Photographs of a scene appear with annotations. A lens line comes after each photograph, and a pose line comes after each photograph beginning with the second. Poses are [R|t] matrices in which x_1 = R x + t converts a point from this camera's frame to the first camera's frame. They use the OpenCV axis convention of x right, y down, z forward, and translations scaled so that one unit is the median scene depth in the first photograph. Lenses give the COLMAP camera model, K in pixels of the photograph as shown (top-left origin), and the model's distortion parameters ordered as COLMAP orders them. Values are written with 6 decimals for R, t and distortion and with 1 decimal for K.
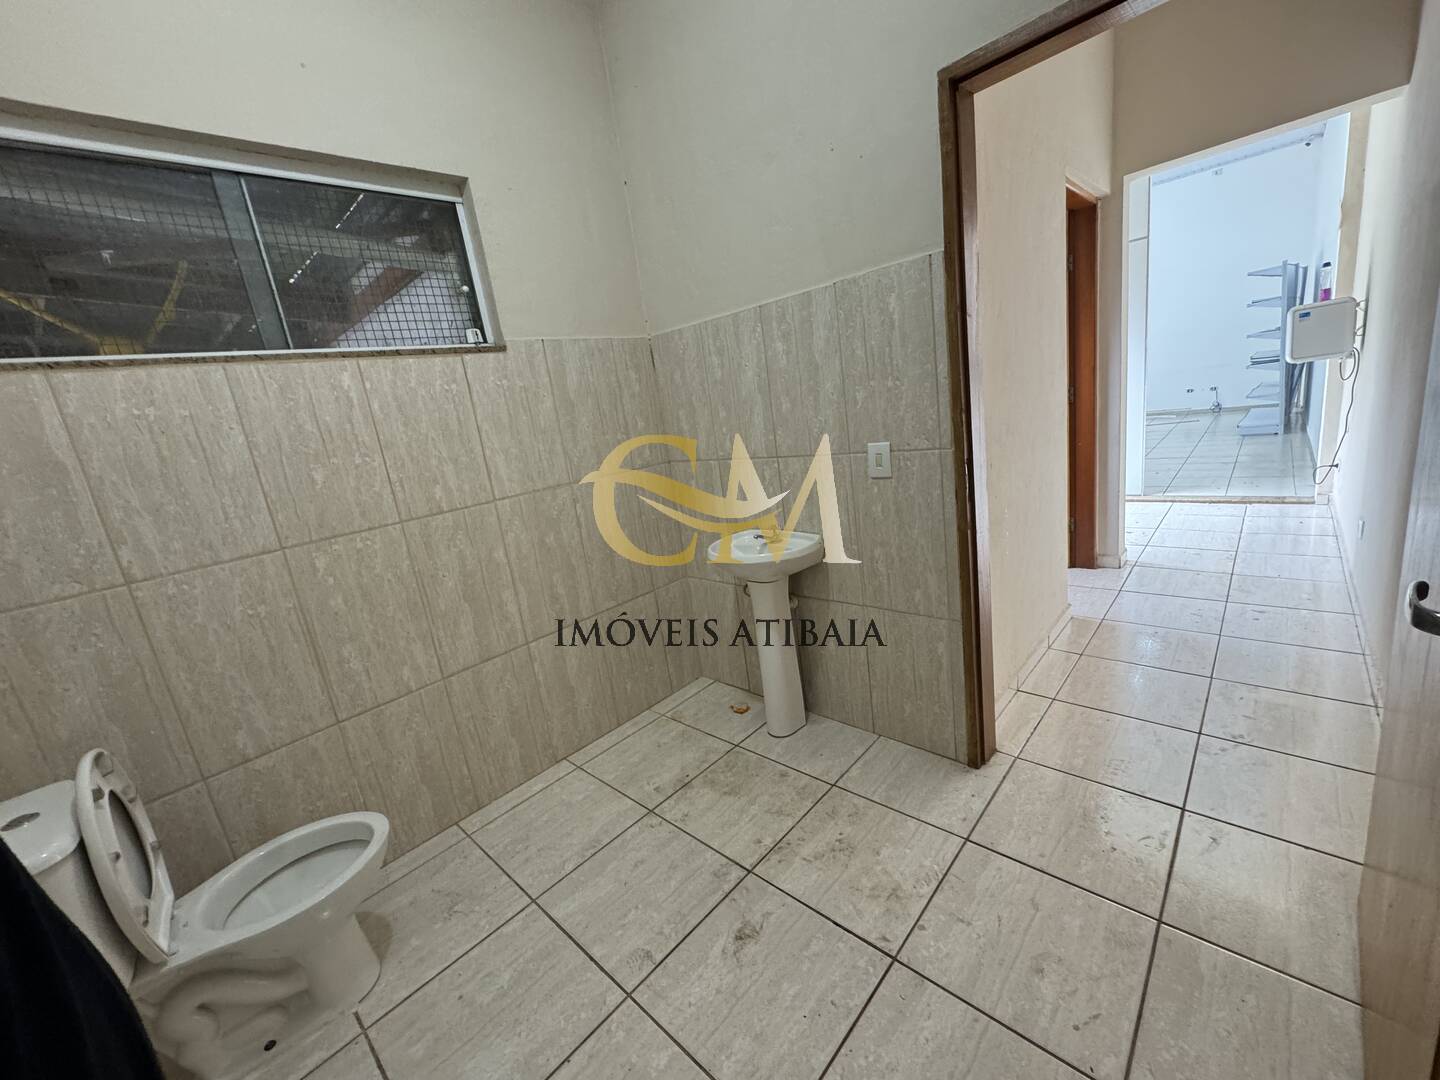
lens RADIAL K [[572.6, 0, 720.0], [0, 572.6, 540.0], [0, 0, 1]] dist [-0.001160, 0.000131]
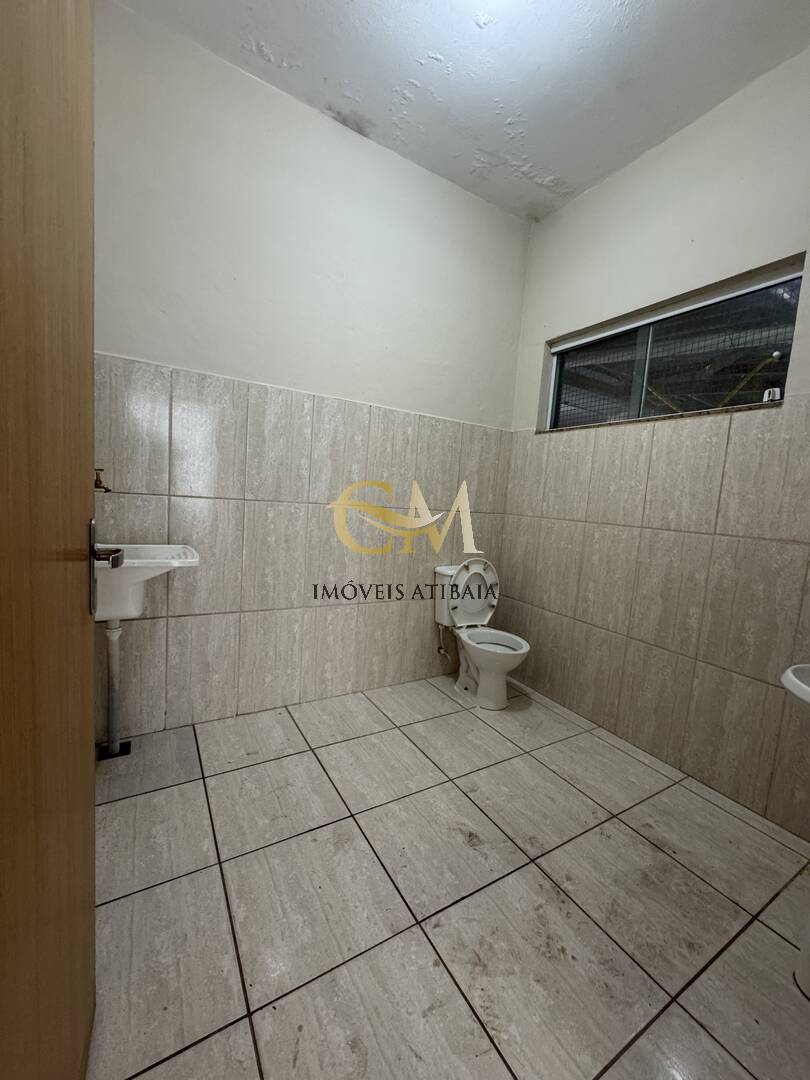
lens RADIAL K [[432.6, 0, 405.0], [0, 432.6, 540.0], [0, 0, 1]] dist [-0.001358, -0.000008]
pose [[-0.280220, 0.214842, -0.935585, 0.753890], [-0.252371, 0.923859, 0.287738, -0.183834], [0.926167, 0.316744, -0.204664, 0.705899]]
